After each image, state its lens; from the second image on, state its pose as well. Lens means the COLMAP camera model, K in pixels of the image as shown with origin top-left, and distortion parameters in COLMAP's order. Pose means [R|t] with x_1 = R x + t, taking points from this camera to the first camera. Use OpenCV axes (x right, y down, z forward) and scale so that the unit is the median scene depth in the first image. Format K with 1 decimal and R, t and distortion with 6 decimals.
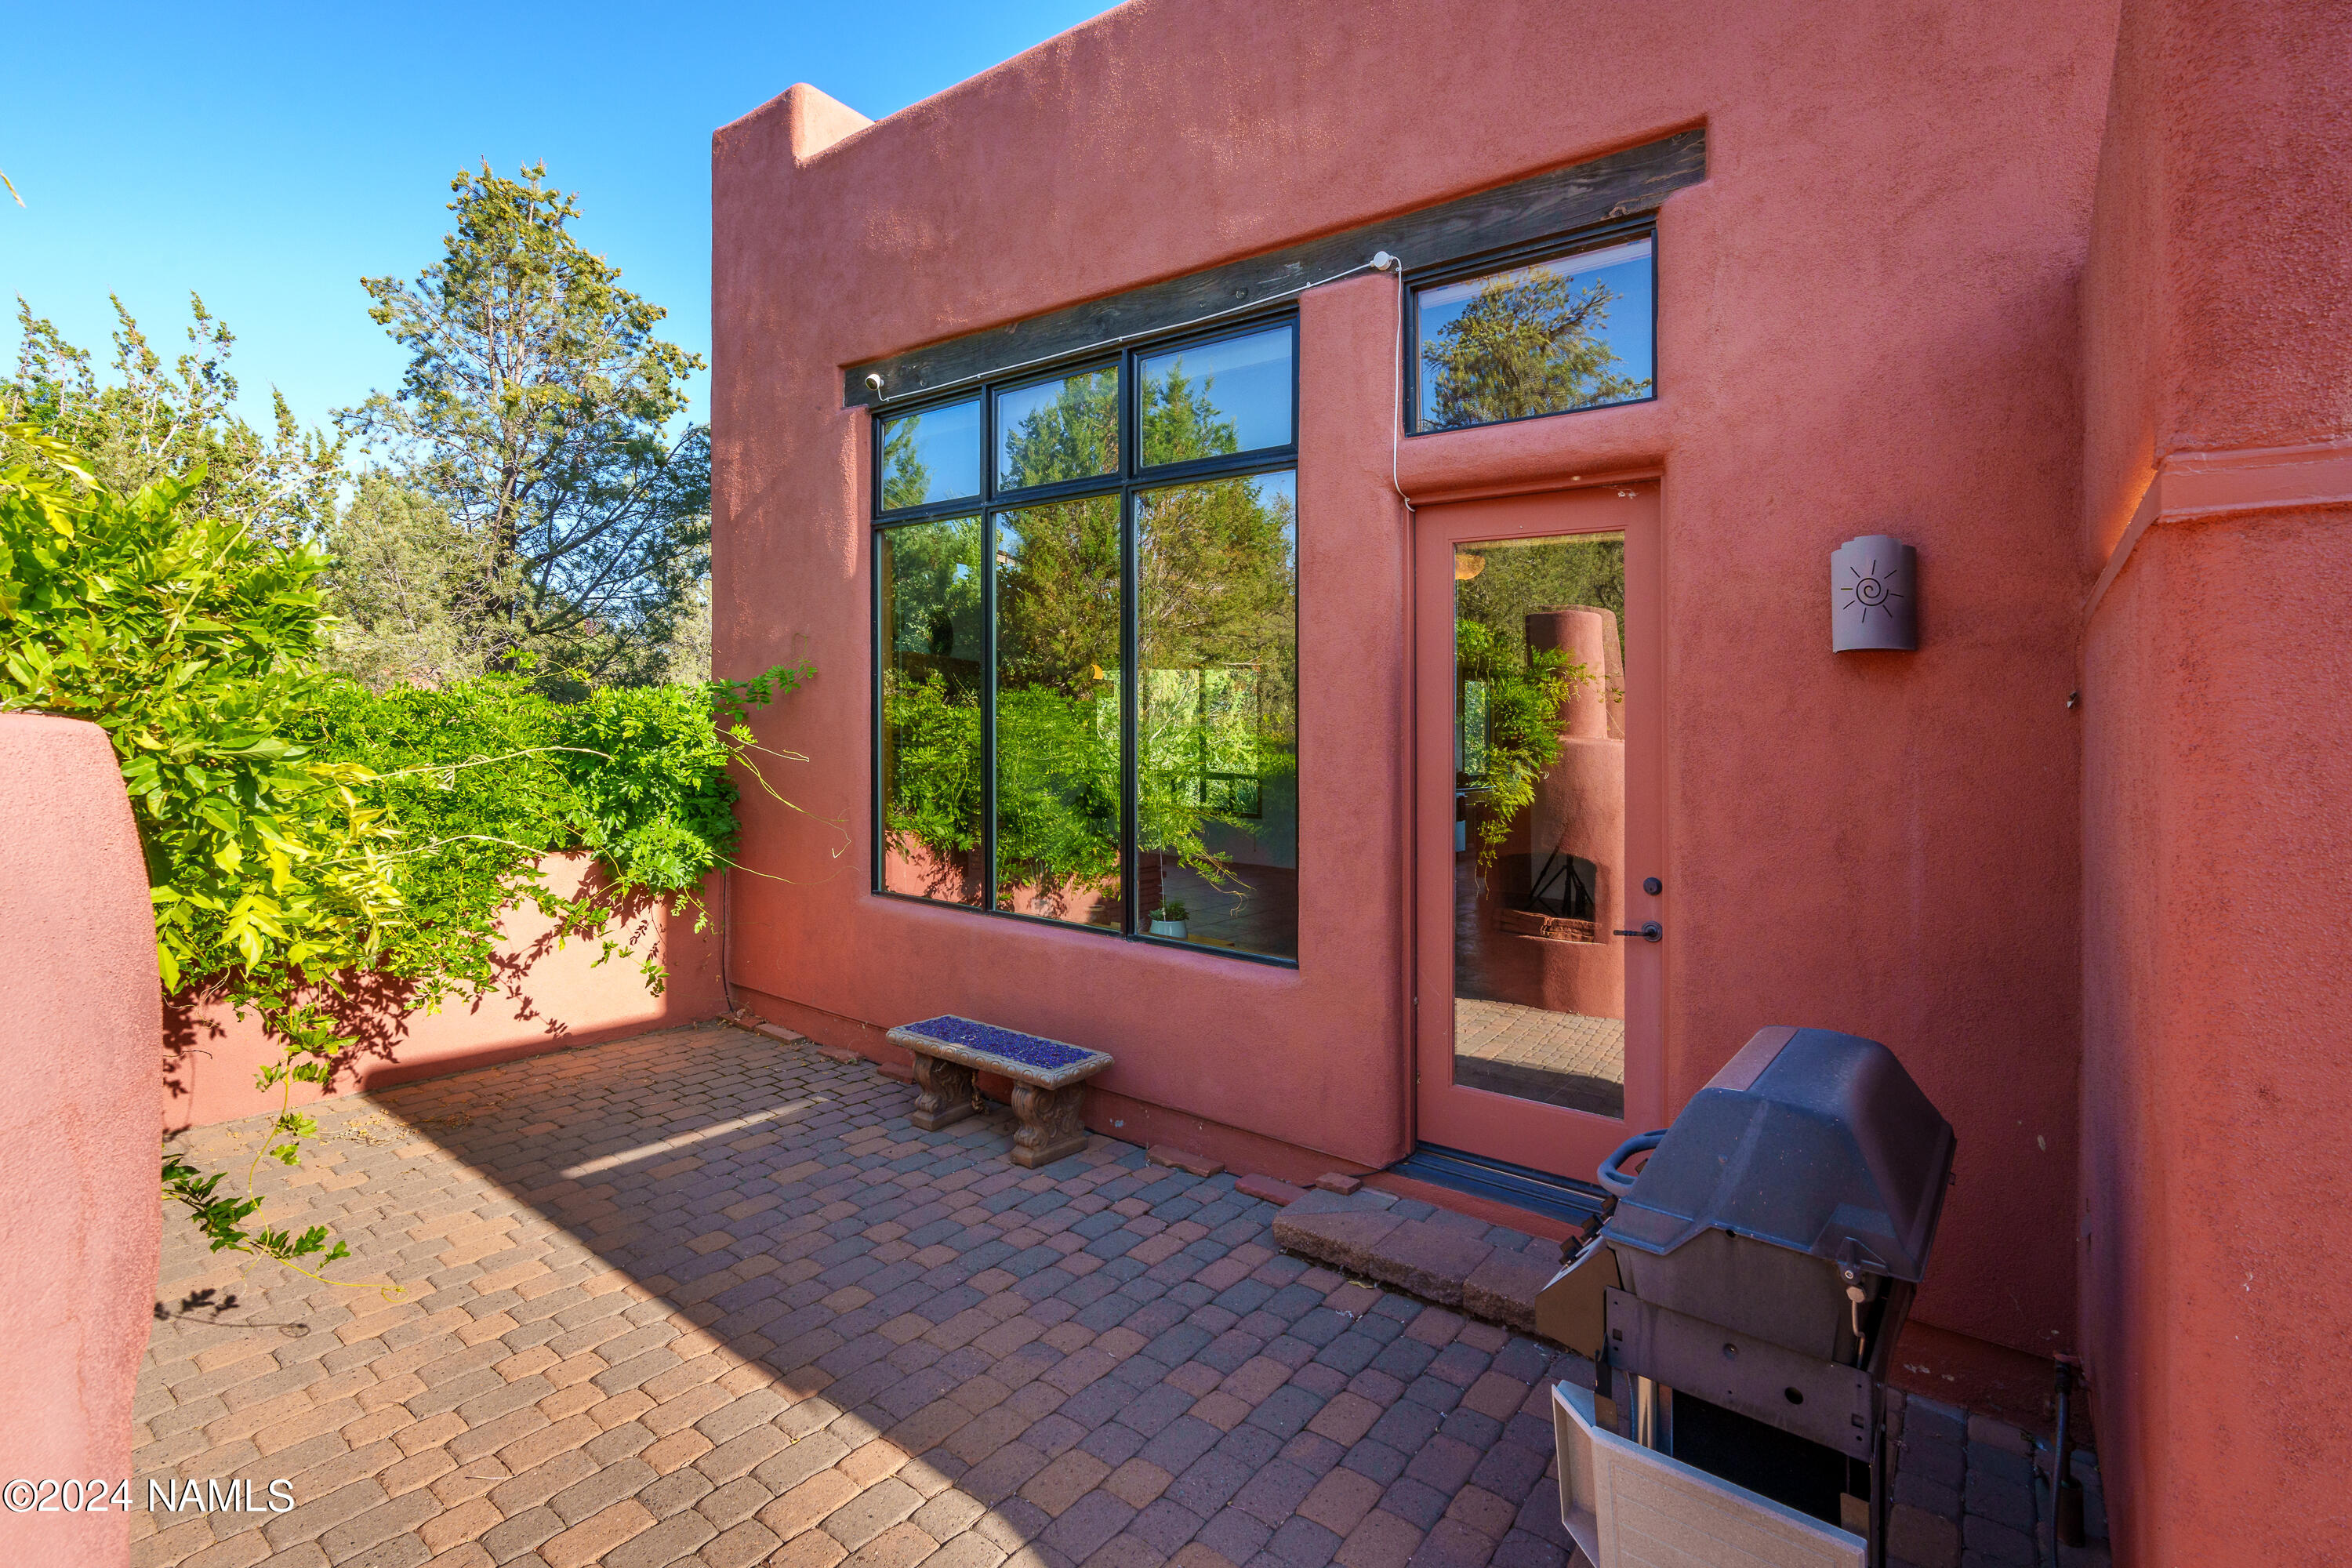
lens RADIAL K [[1066.9, 0, 1176.0], [0, 1066.9, 784.0], [0, 0, 1]] dist [-0.000709, 0.000031]
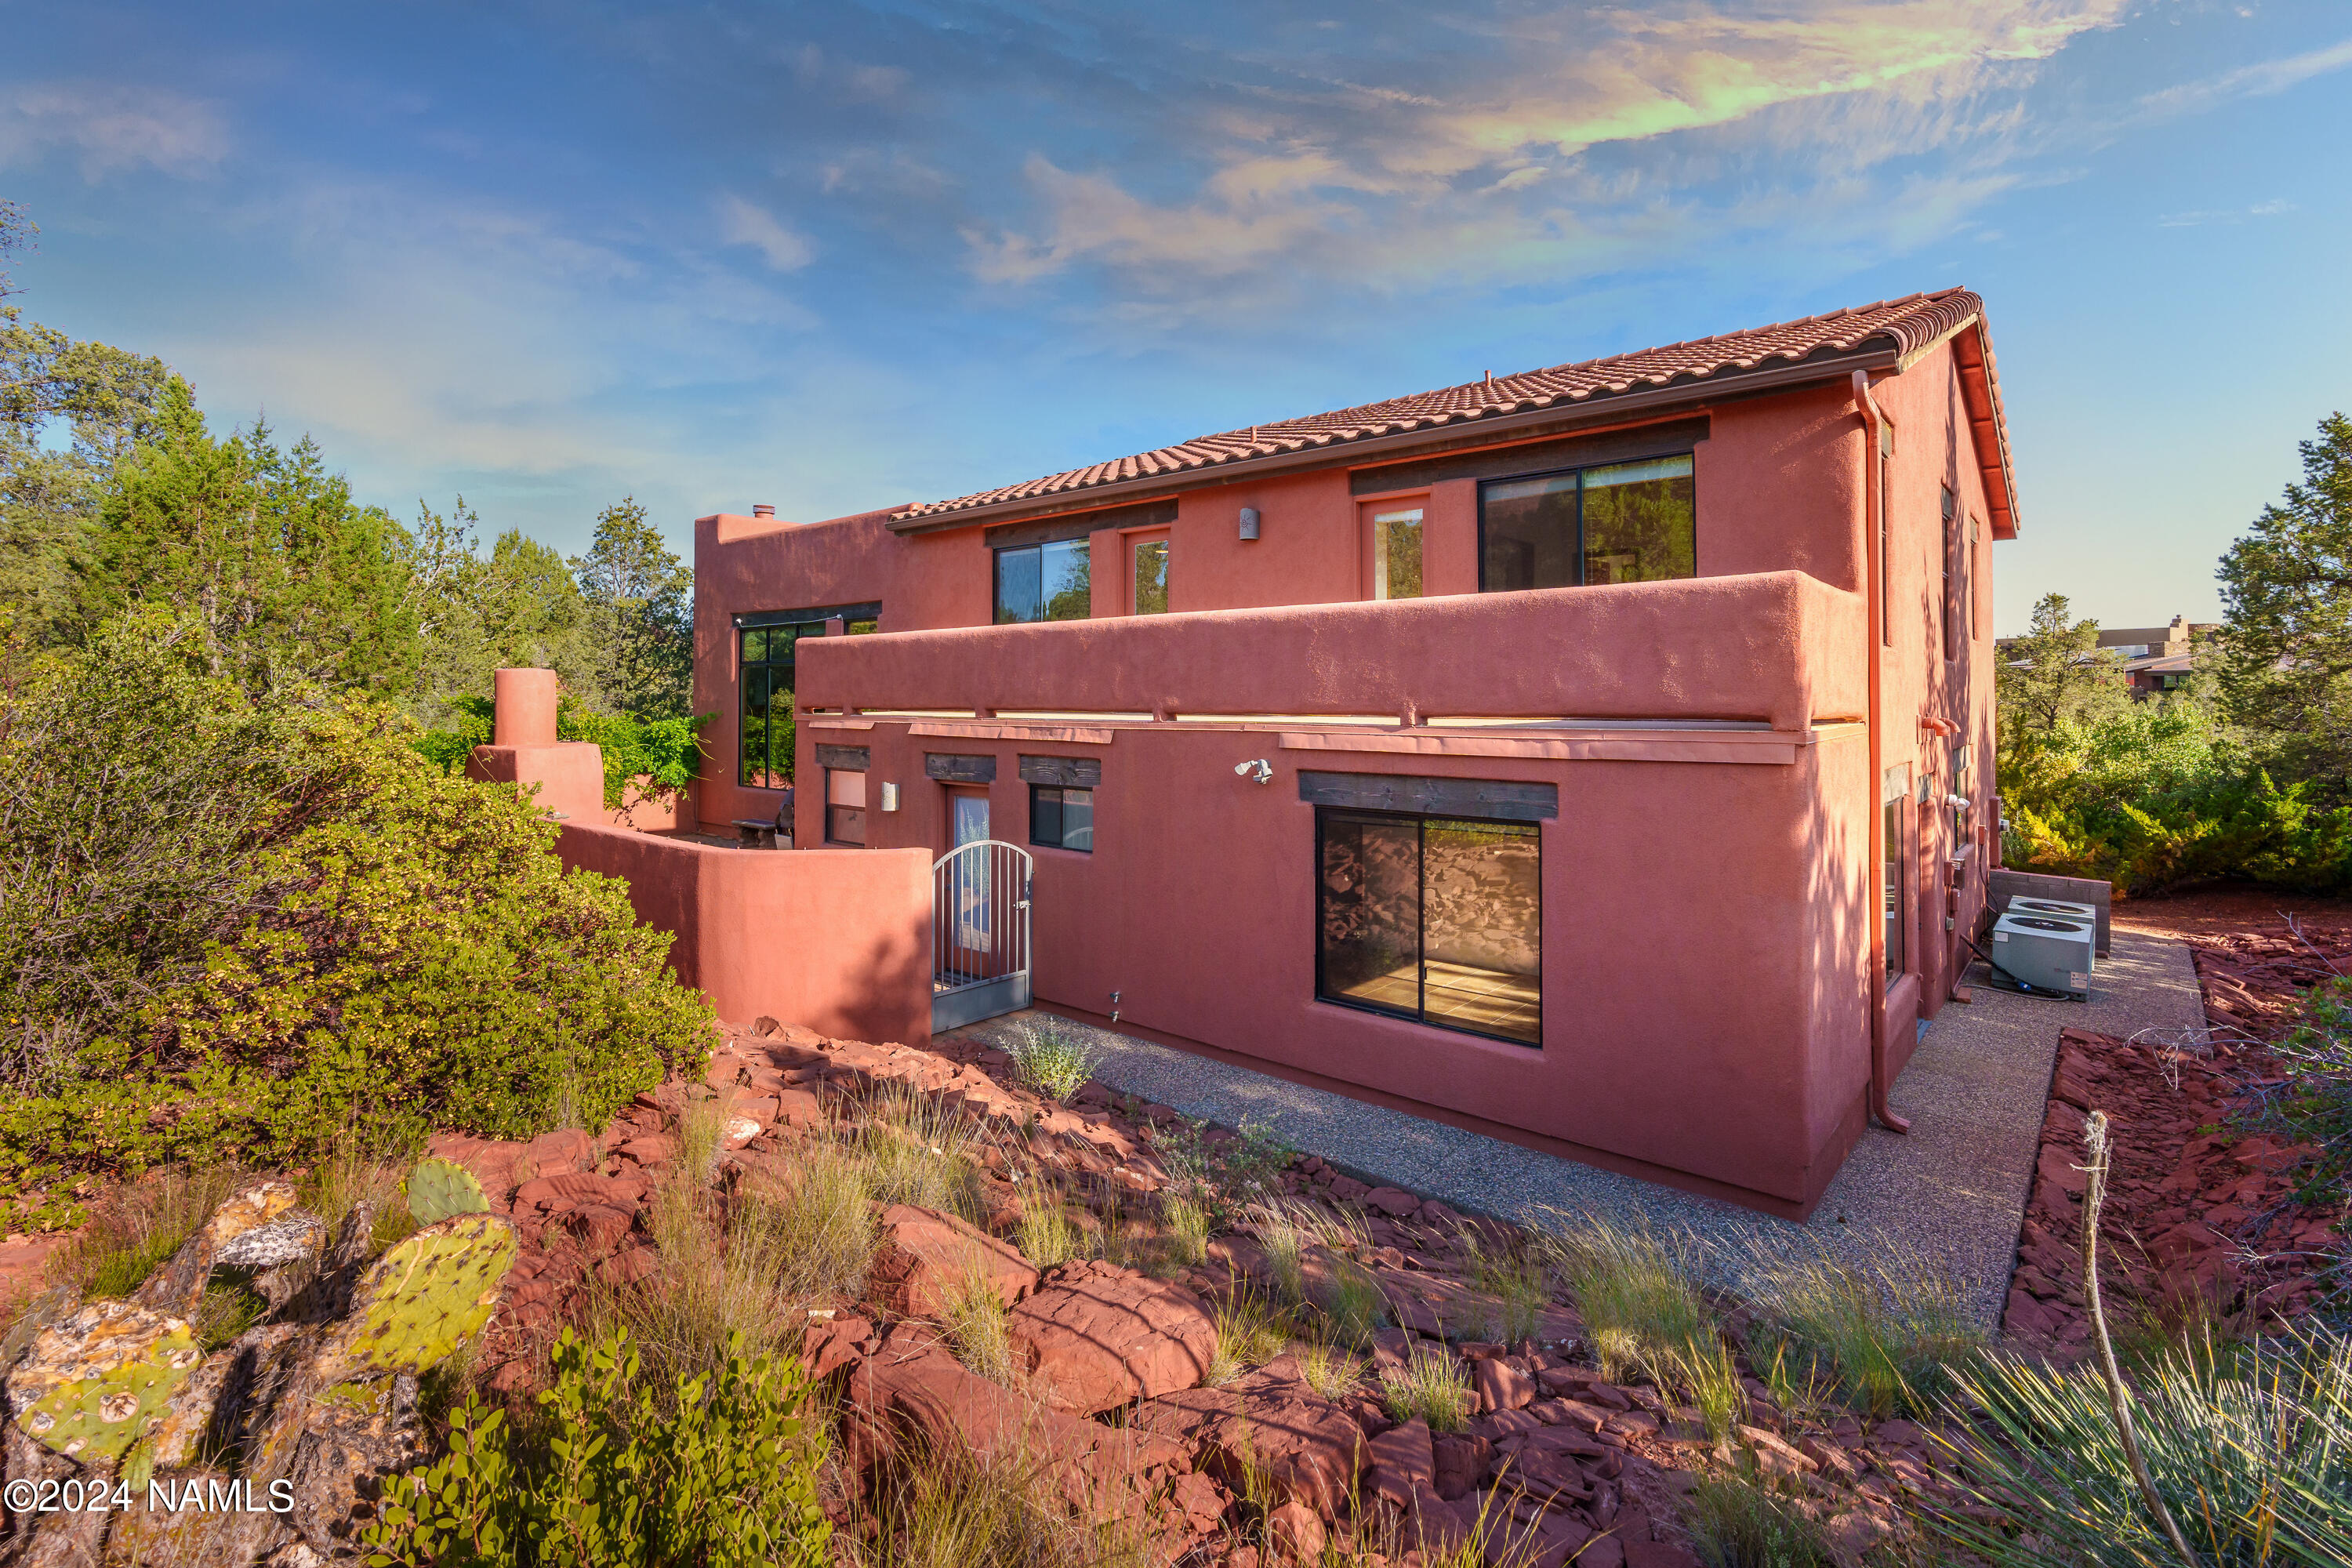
lens RADIAL K [[1066.9, 0, 1176.0], [0, 1066.9, 784.0], [0, 0, 1]] dist [-0.000709, 0.000031]
pose [[0.998389, 0.016462, -0.054298, 1.123742], [-0.014627, 0.999314, 0.034018, -0.030471], [0.054820, -0.033169, 0.997945, -1.974499]]
